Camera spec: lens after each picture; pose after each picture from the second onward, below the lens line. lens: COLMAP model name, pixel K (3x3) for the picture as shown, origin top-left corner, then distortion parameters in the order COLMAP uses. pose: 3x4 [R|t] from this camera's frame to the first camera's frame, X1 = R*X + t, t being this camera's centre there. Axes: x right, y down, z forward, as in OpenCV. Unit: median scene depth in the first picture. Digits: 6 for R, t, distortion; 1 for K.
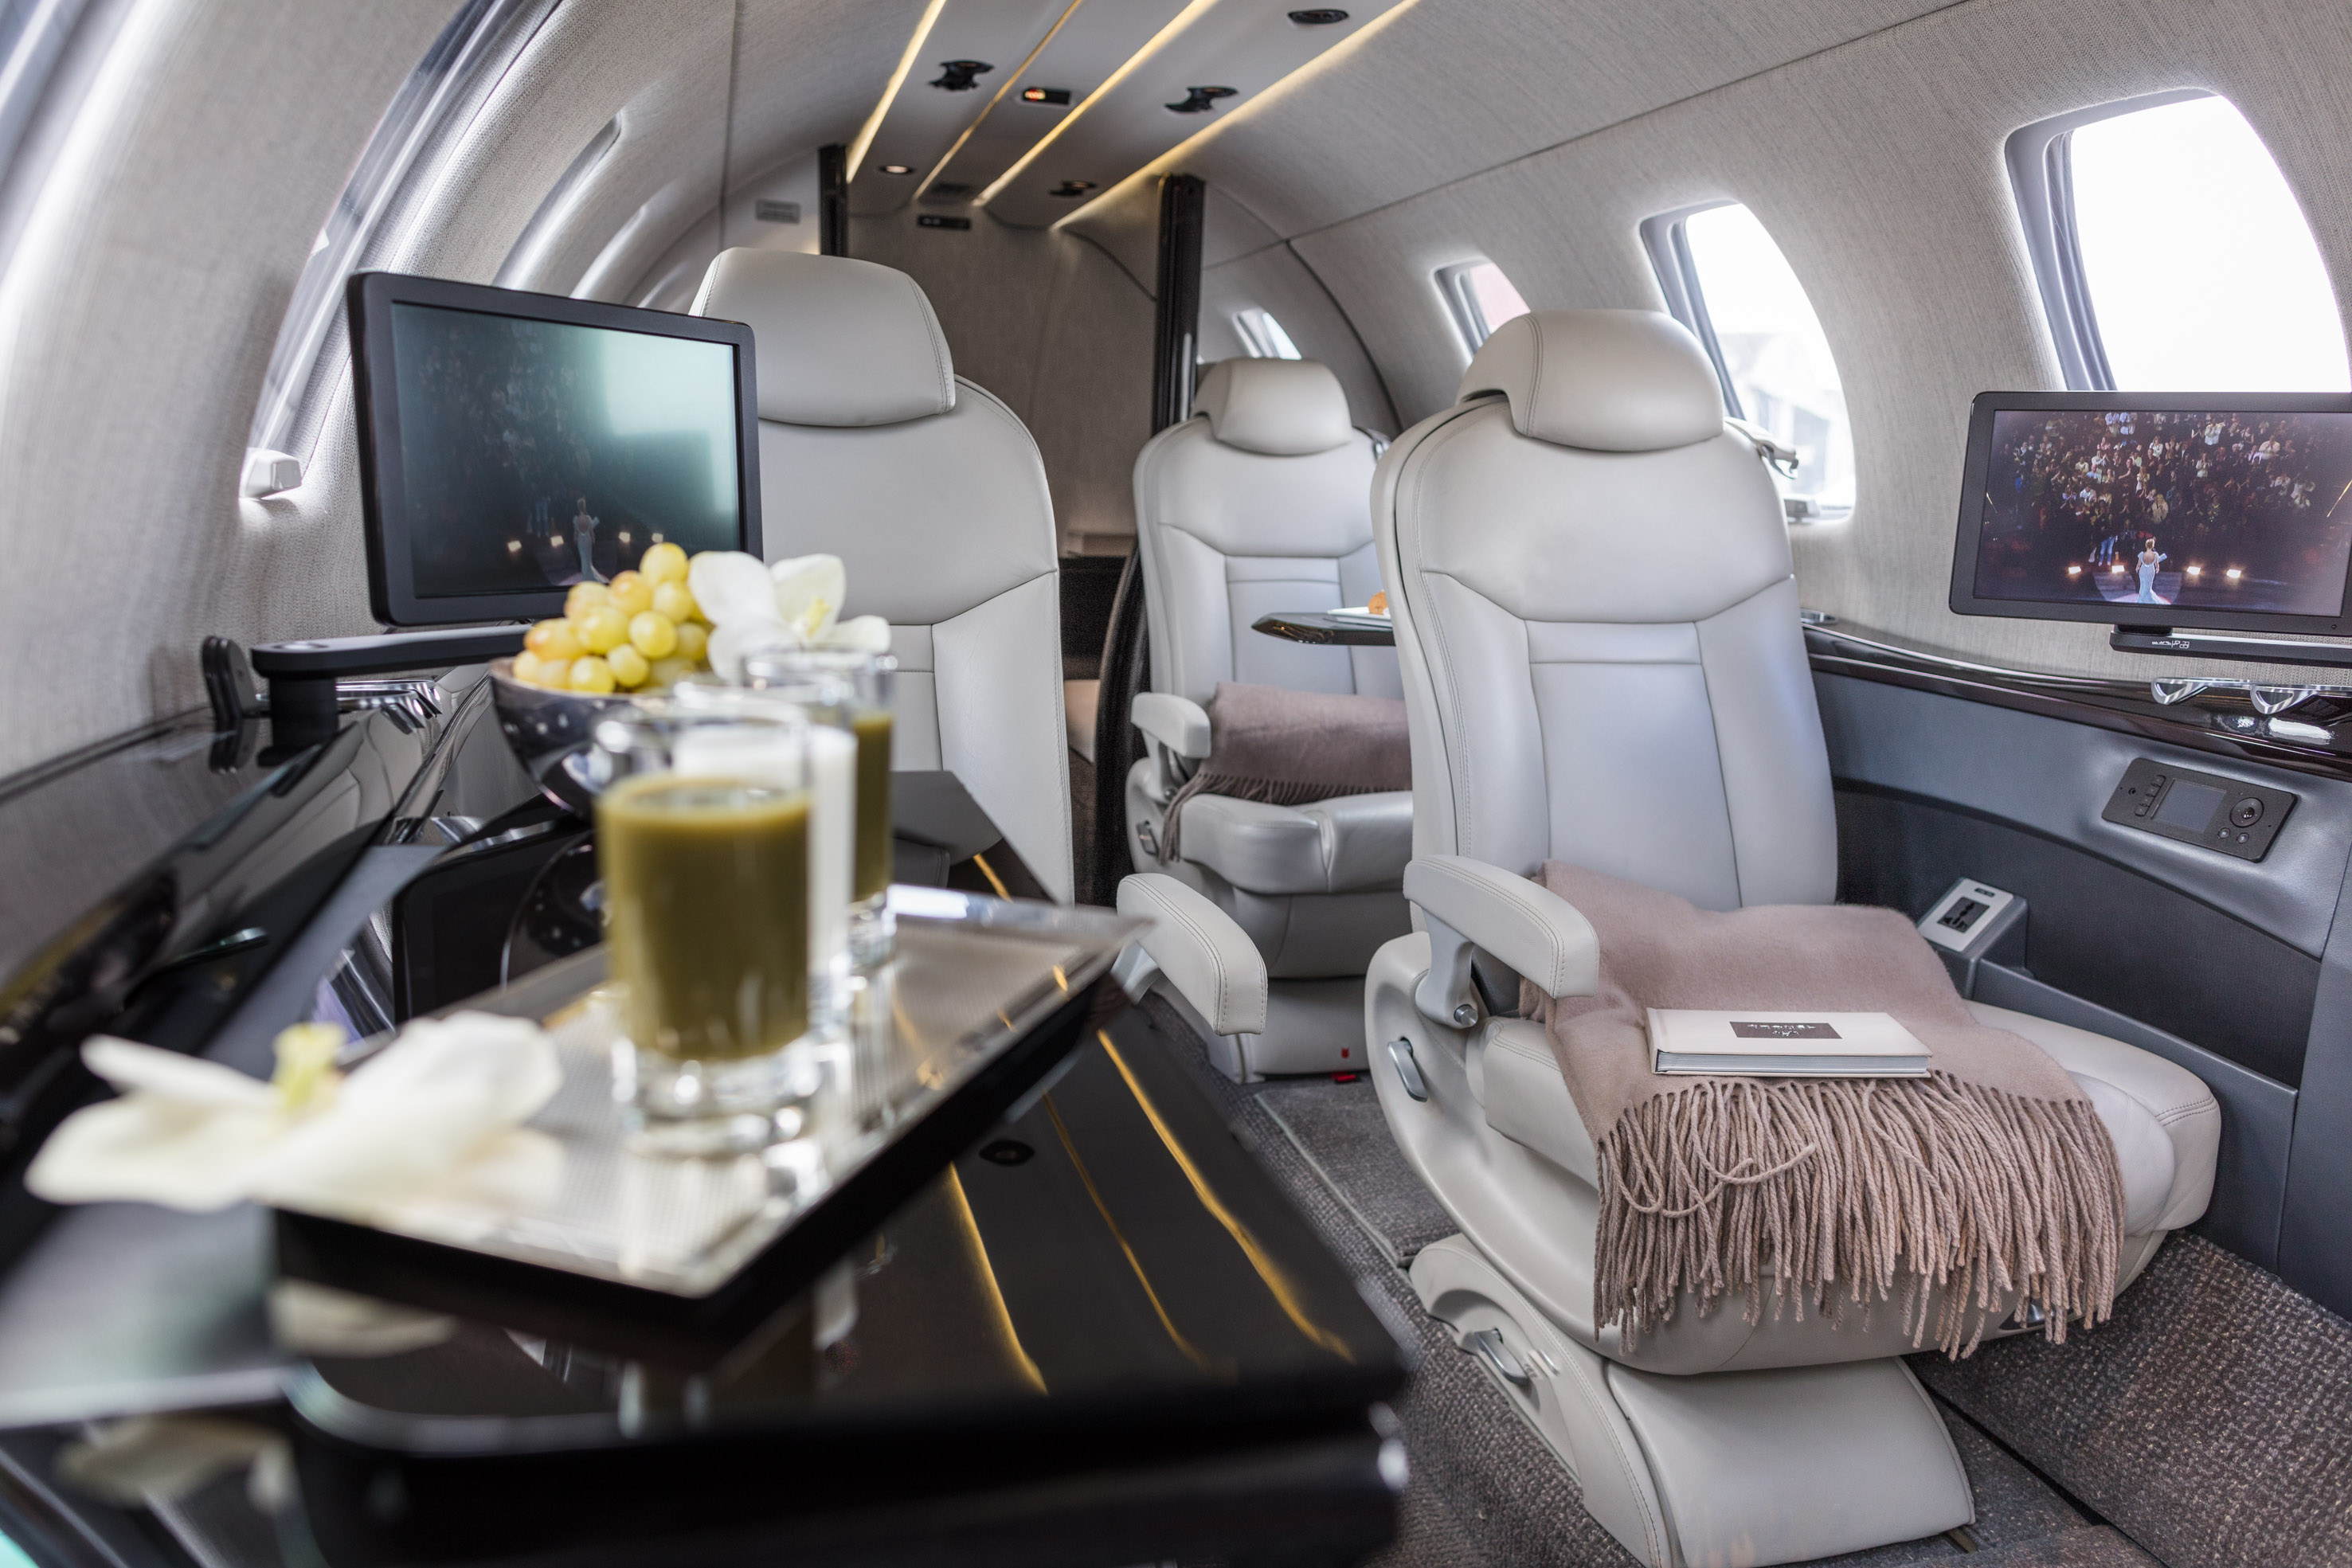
lens RADIAL K [[1638.8, 0, 1171.4], [0, 1638.8, 775.5], [0, 0, 1]] dist [0.004129, -0.000137]
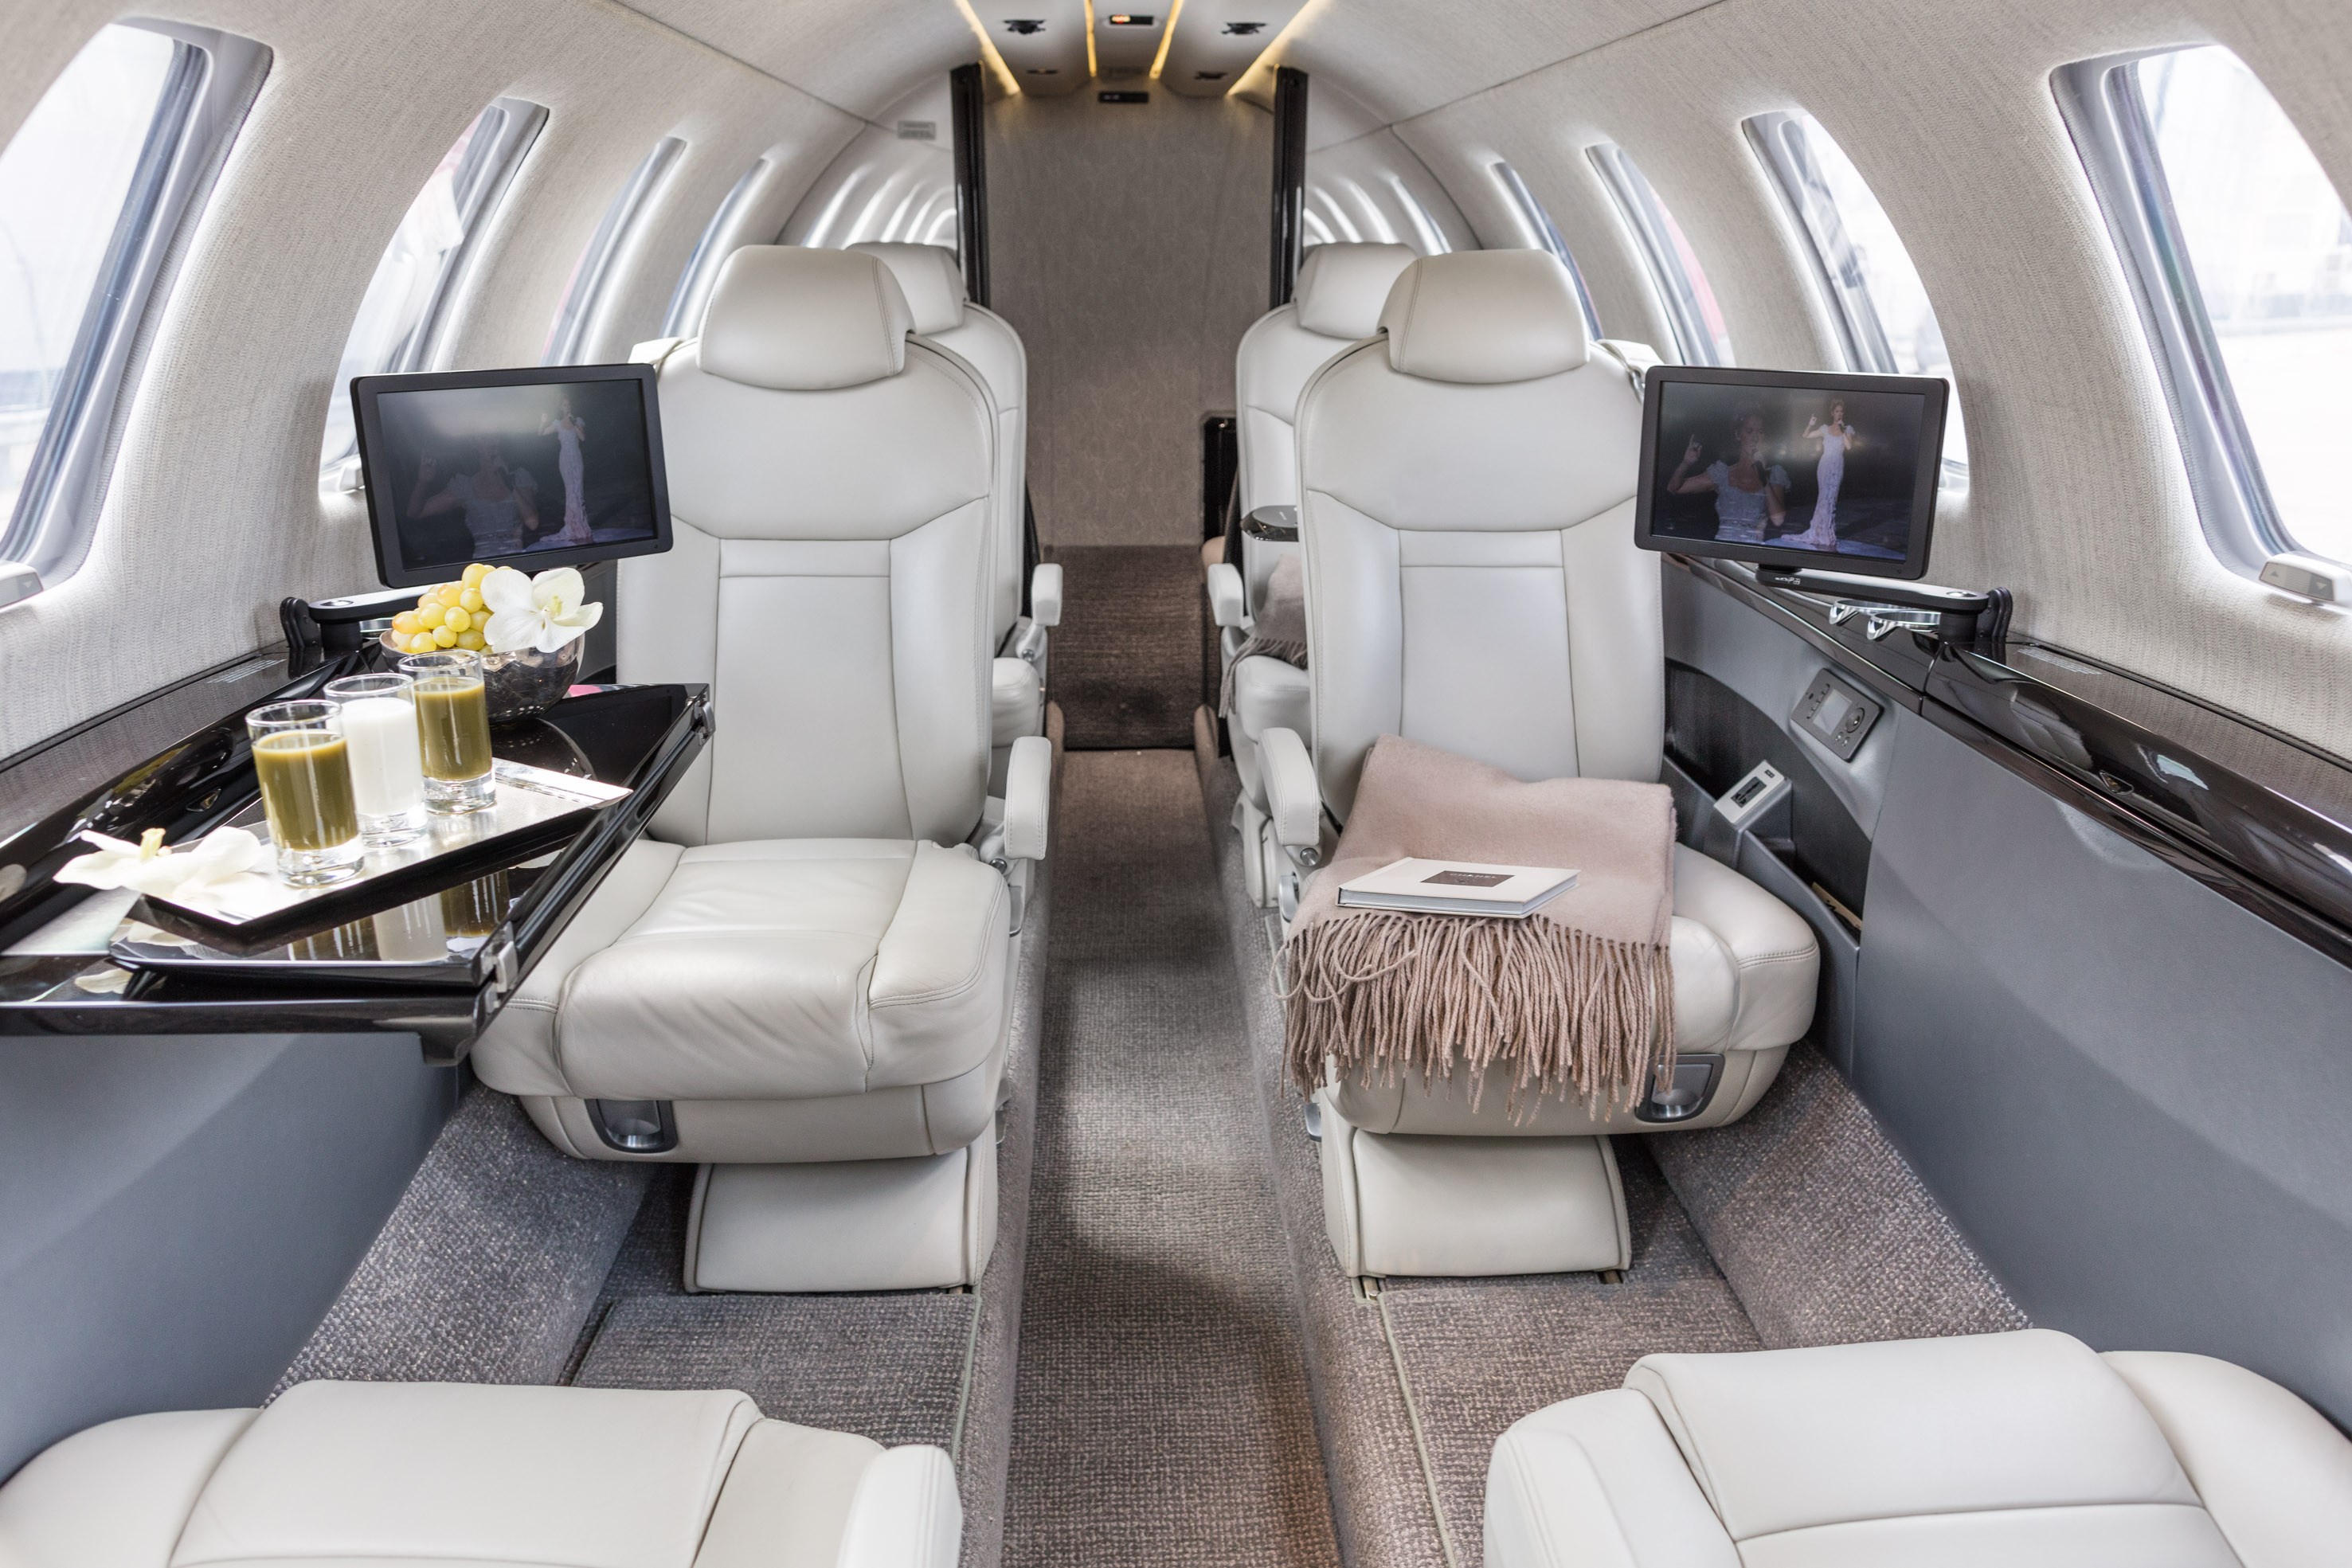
lens RADIAL K [[1751.5, 0, 1190.4], [0, 1751.5, 784.2], [0, 0, 1]] dist [0.005443, 0.000832]
pose [[0.974194, 0.038799, -0.222352, 0.485464], [-0.013591, 0.993411, 0.113798, -0.073292], [0.225302, -0.107840, 0.968302, -0.377526]]
